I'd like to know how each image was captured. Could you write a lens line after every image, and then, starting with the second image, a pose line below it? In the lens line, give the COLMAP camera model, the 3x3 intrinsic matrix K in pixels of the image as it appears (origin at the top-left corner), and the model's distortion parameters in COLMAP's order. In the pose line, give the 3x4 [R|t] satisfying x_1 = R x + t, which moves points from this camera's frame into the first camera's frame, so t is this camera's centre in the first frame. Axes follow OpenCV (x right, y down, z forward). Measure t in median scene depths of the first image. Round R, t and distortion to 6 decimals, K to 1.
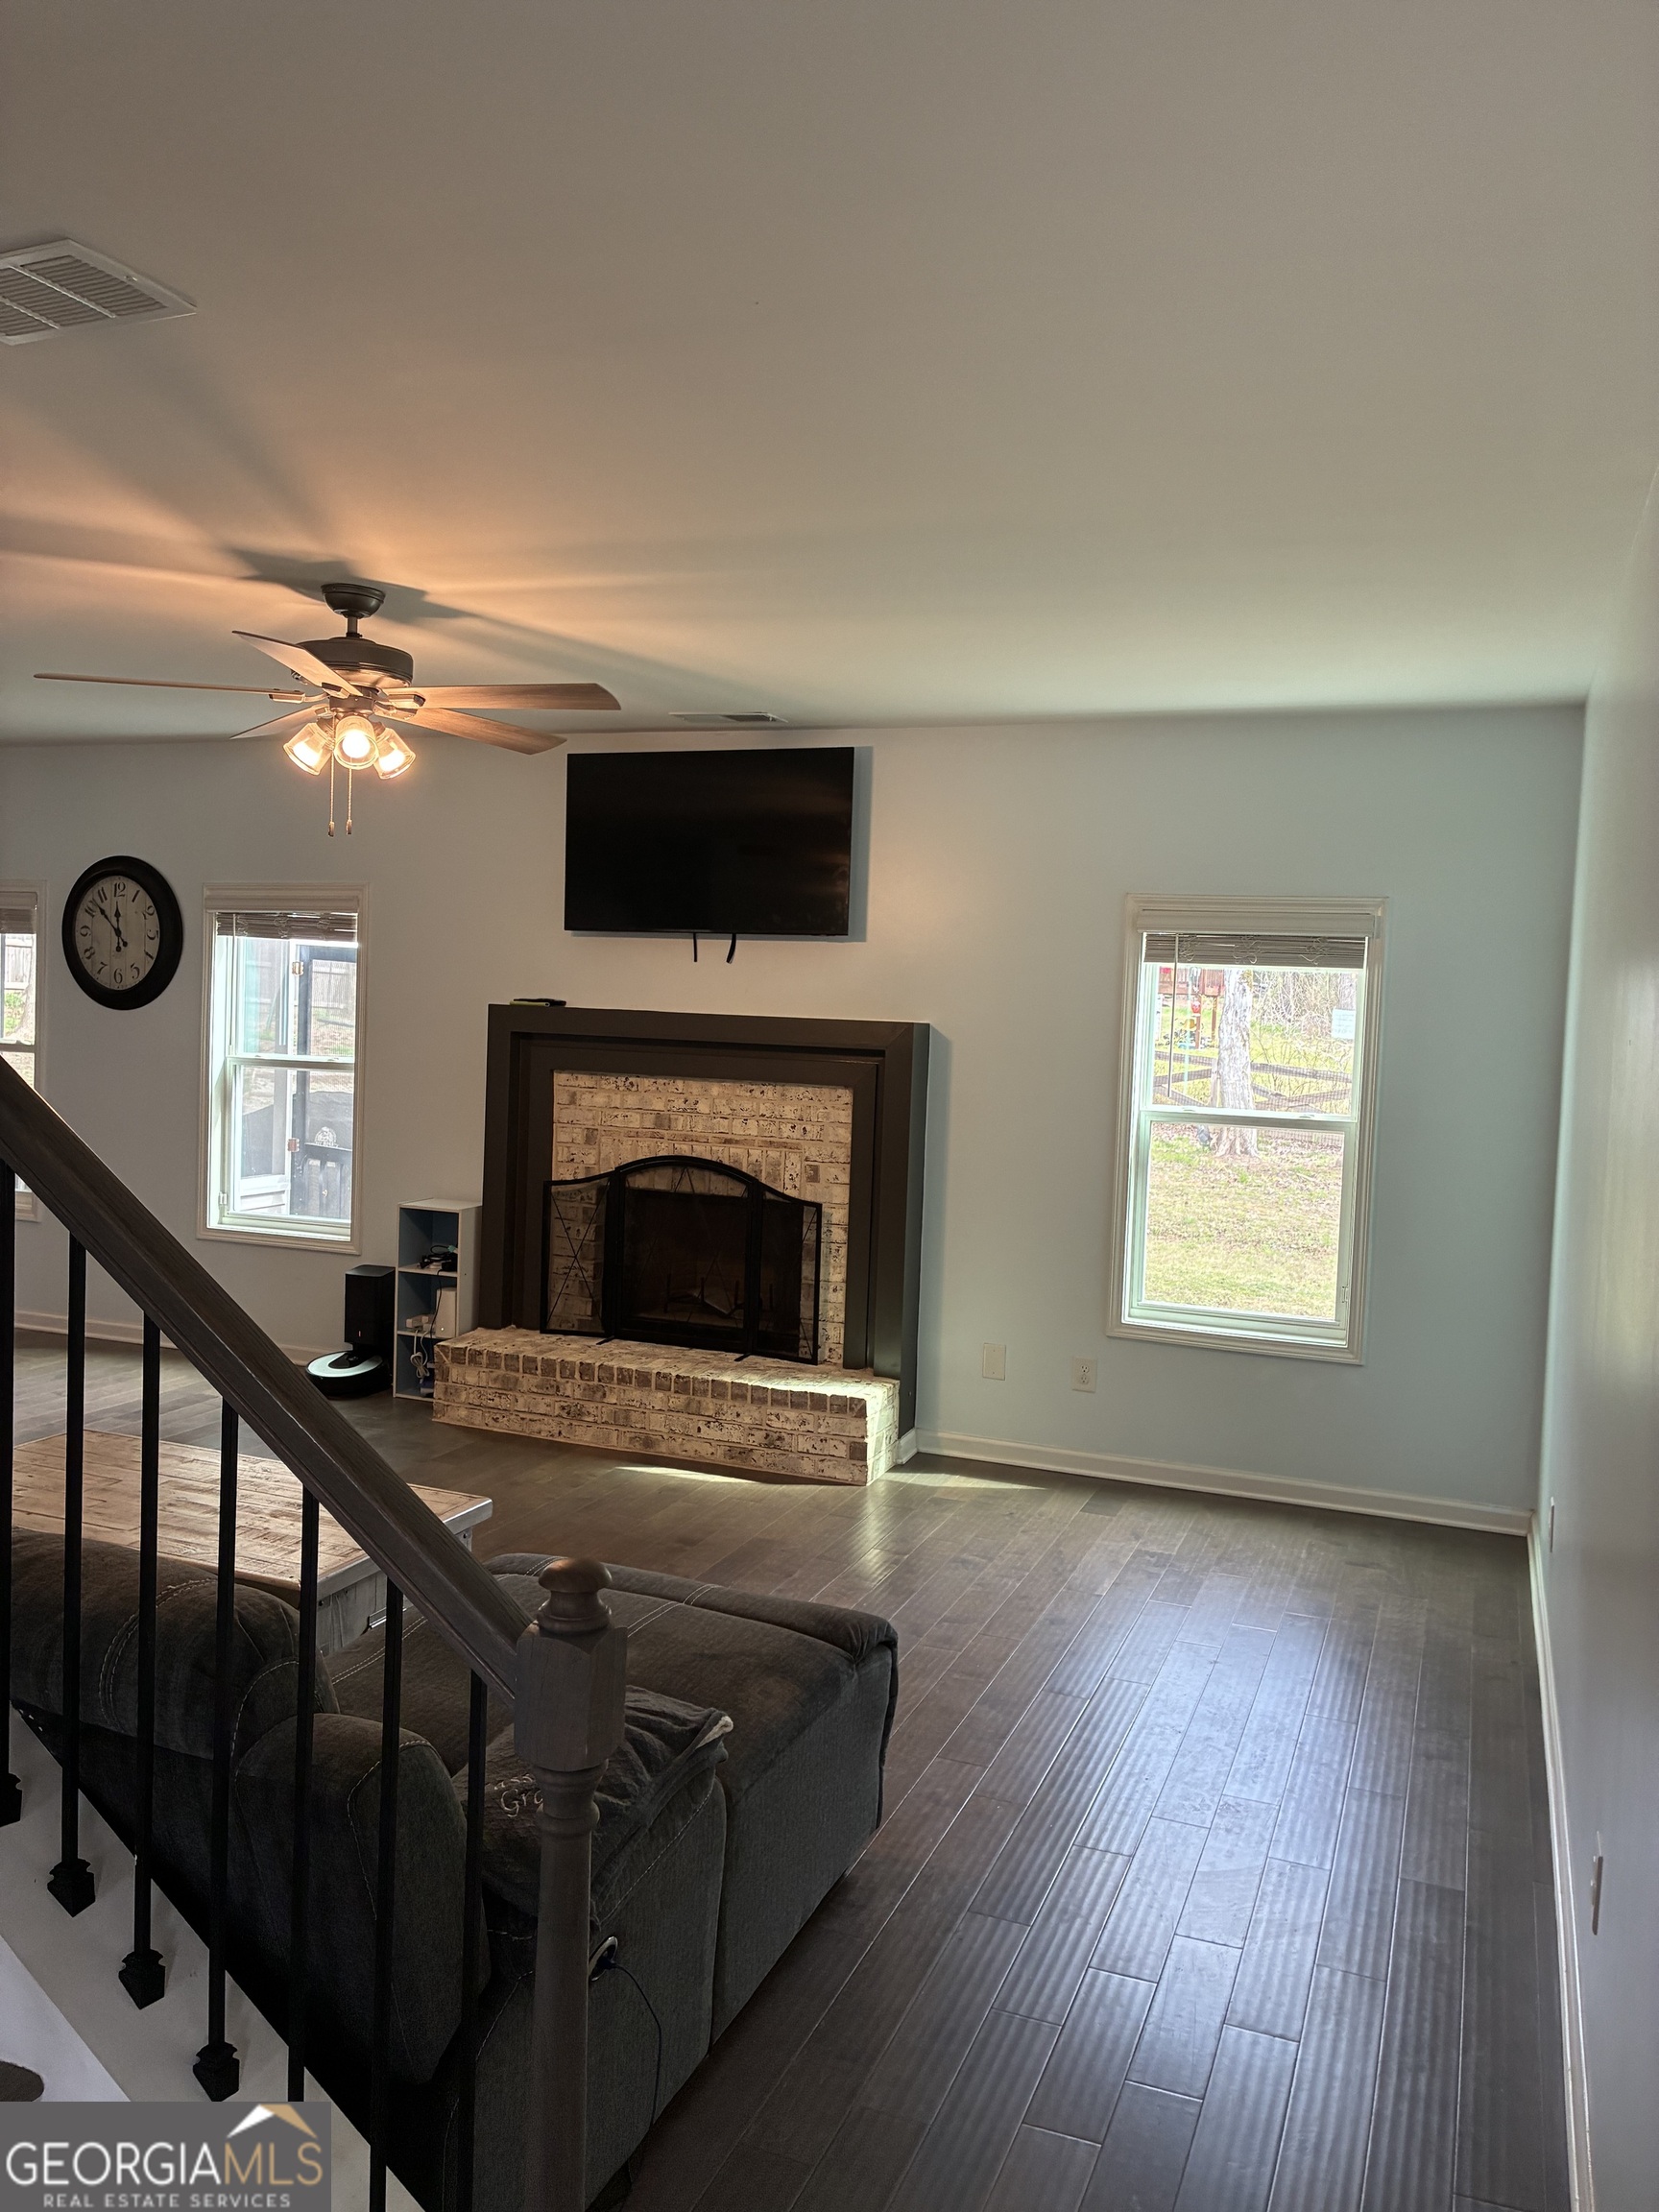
lens RADIAL K [[1676.7, 0, 871.6], [0, 1676.7, 1129.7], [0, 0, 1]] dist [0.030002, -0.034423]
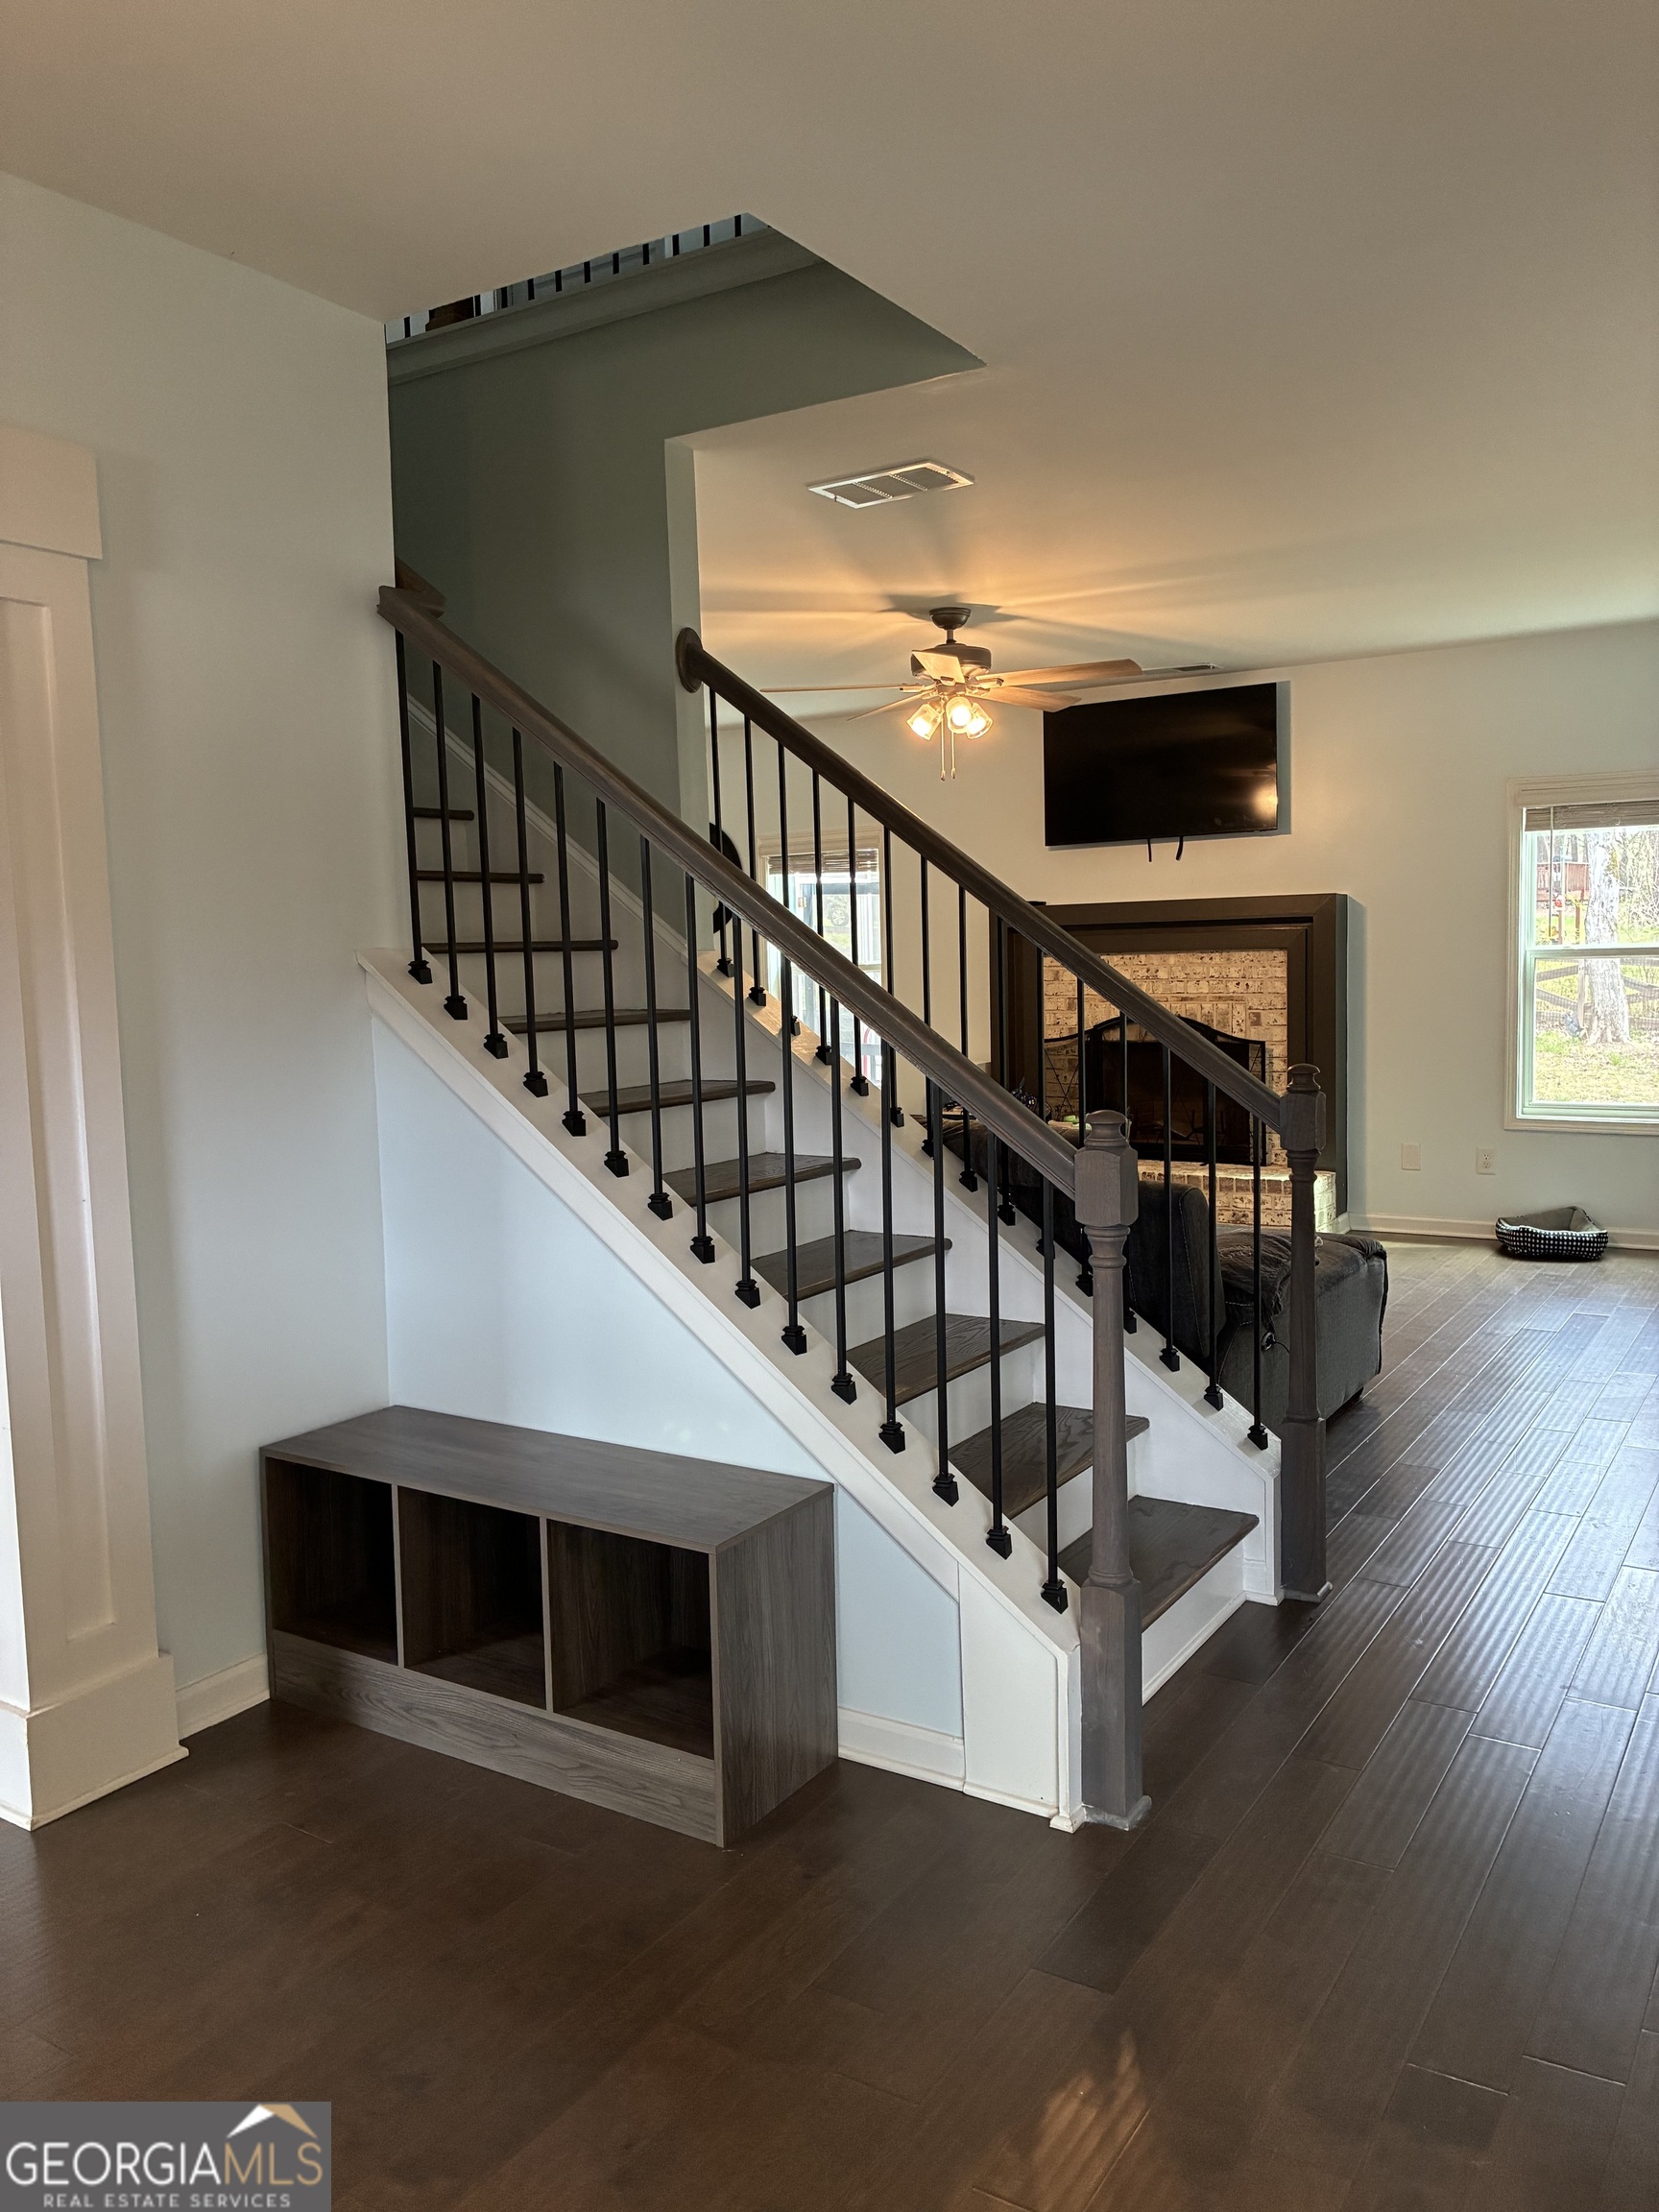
lens RADIAL K [[1676.7, 0, 865.8], [0, 1676.7, 1115.9], [0, 0, 1]] dist [0.030002, -0.034423]
pose [[0.978926, -0.039672, -0.200324, -0.073191], [0.045205, 0.998710, 0.023121, 0.057743], [0.199149, -0.031689, 0.979457, -0.325982]]
